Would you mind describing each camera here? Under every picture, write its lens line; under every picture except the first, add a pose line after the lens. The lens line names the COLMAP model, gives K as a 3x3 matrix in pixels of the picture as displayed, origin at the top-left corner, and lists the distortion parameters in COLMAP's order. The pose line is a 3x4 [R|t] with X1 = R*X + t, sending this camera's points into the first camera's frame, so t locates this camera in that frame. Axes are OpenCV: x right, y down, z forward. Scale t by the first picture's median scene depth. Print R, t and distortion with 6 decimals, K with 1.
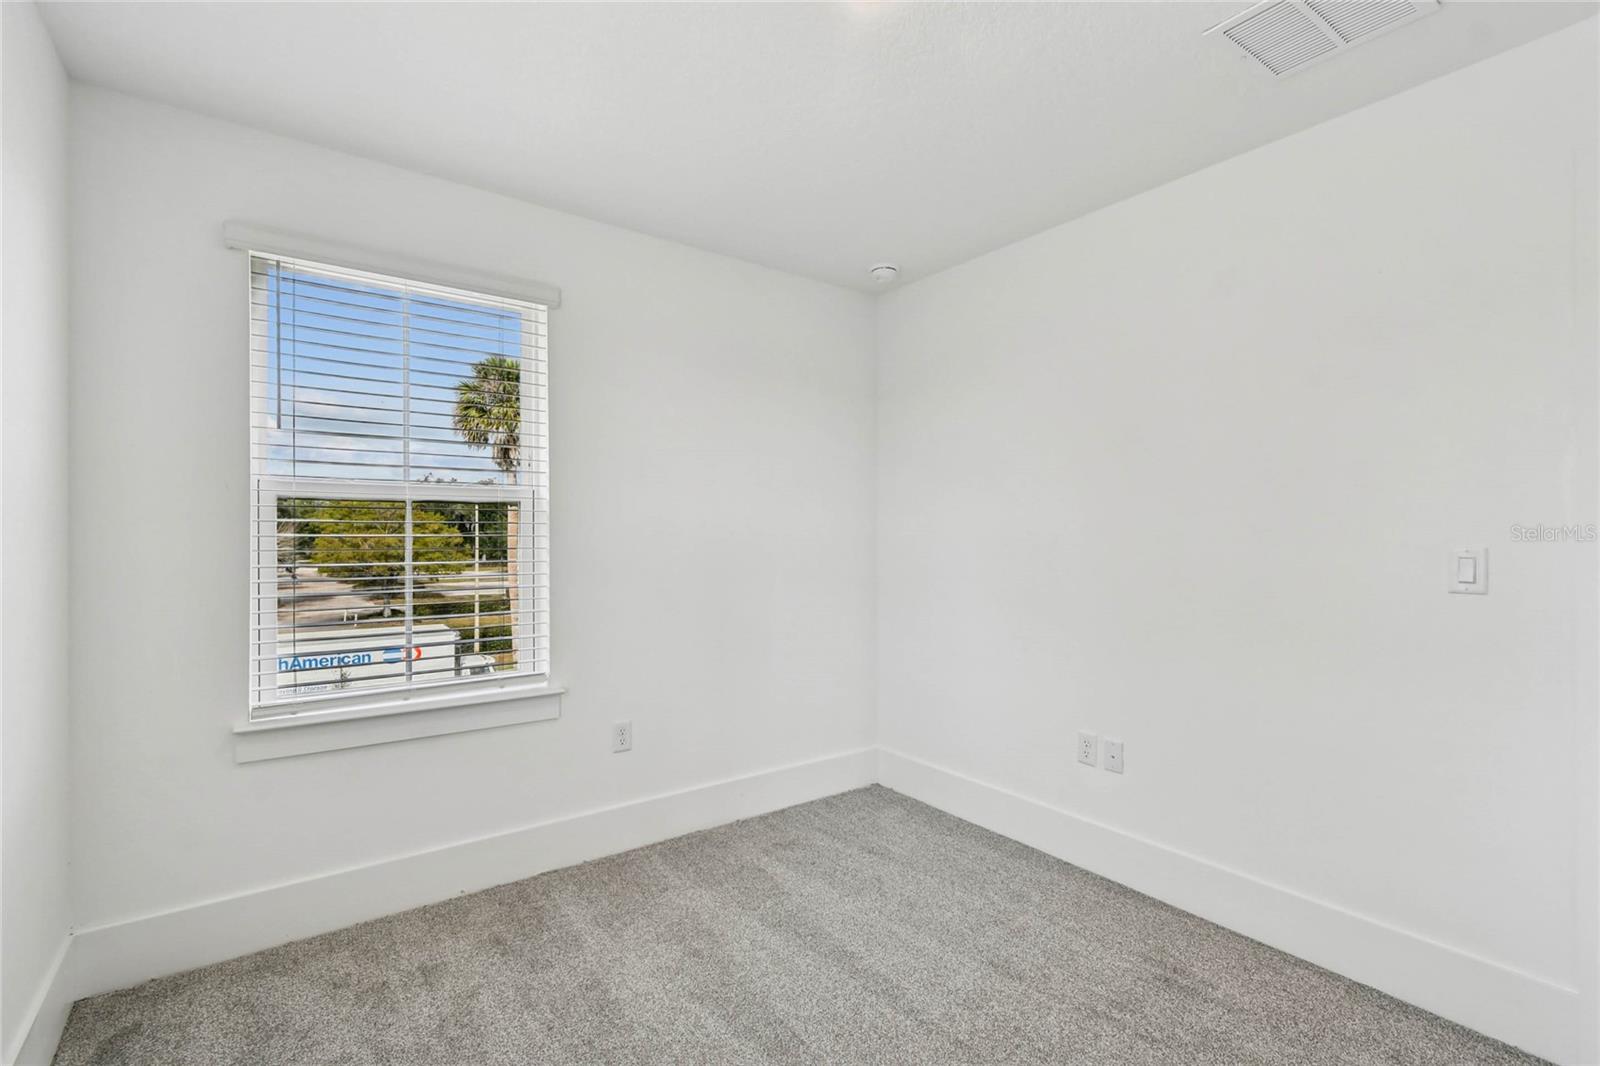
lens RADIAL K [[725.2, 0, 800.0], [0, 725.2, 533.0], [0, 0, 1]] dist [0.000433, 0.000122]
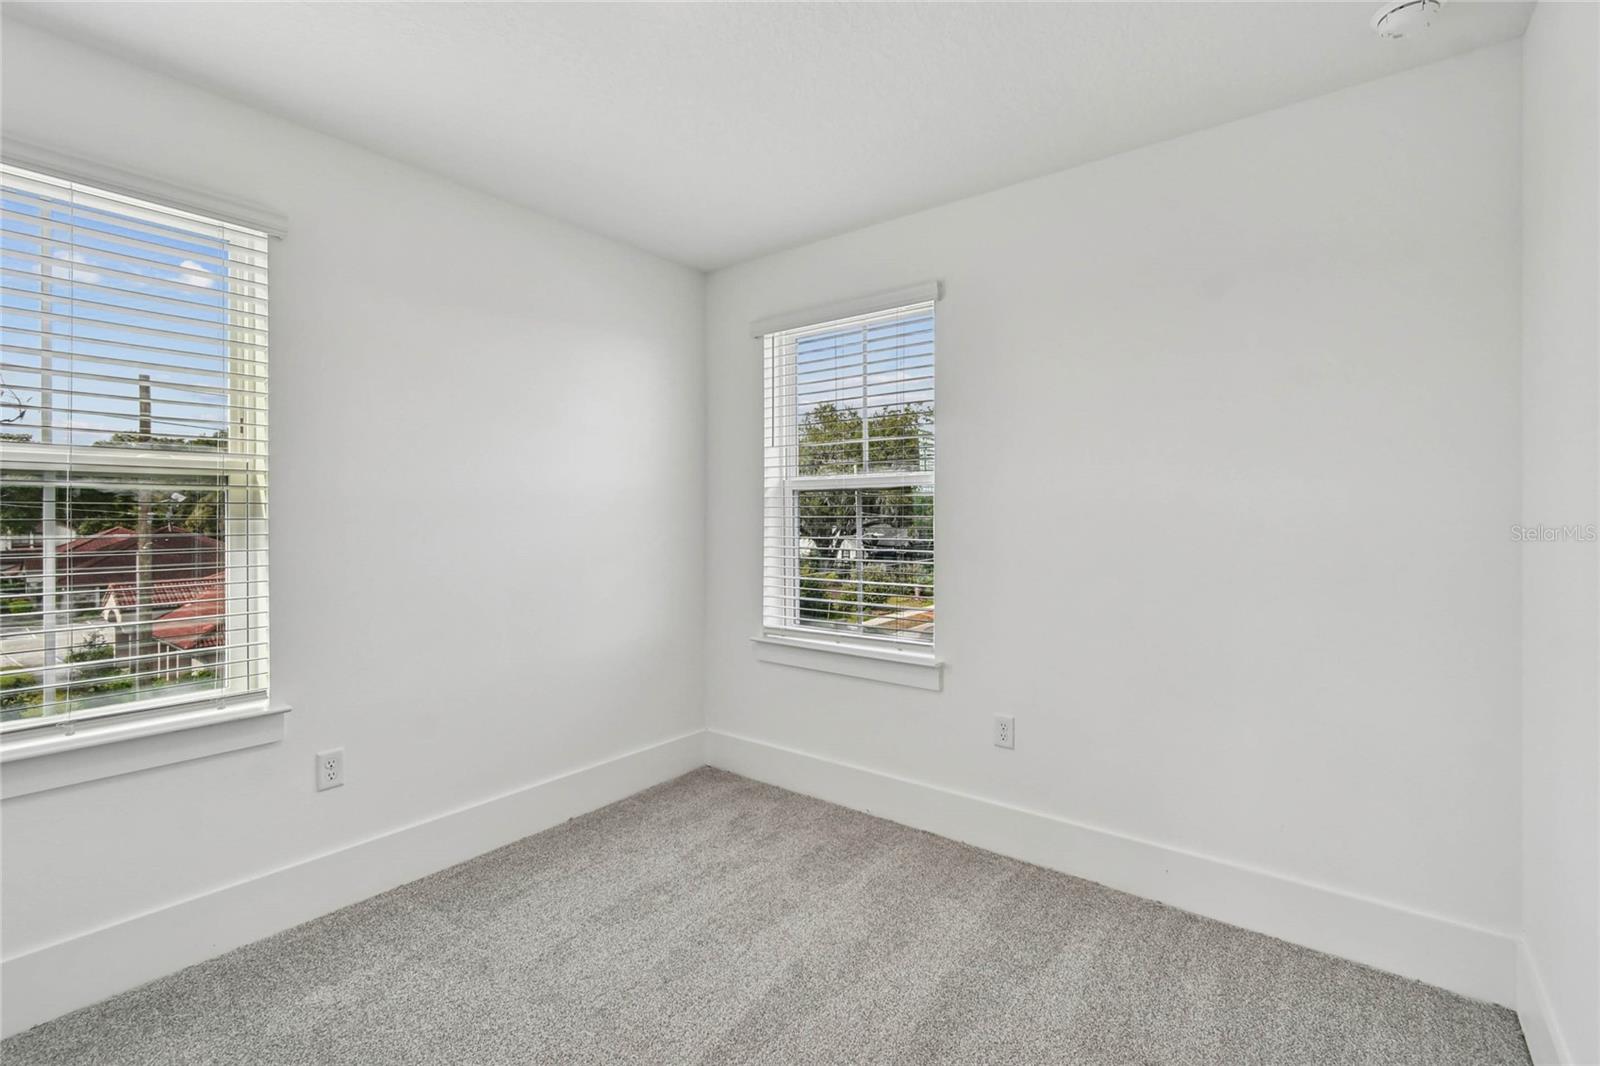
lens RADIAL K [[707.8, 0, 800.0], [0, 707.8, 533.0], [0, 0, 1]] dist [0.002148, 0.000316]
pose [[0.263826, 0.016634, -0.964427, 0.641660], [0.005993, 0.999804, 0.018883, 0.006816], [0.964552, -0.010762, 0.263674, 0.584838]]
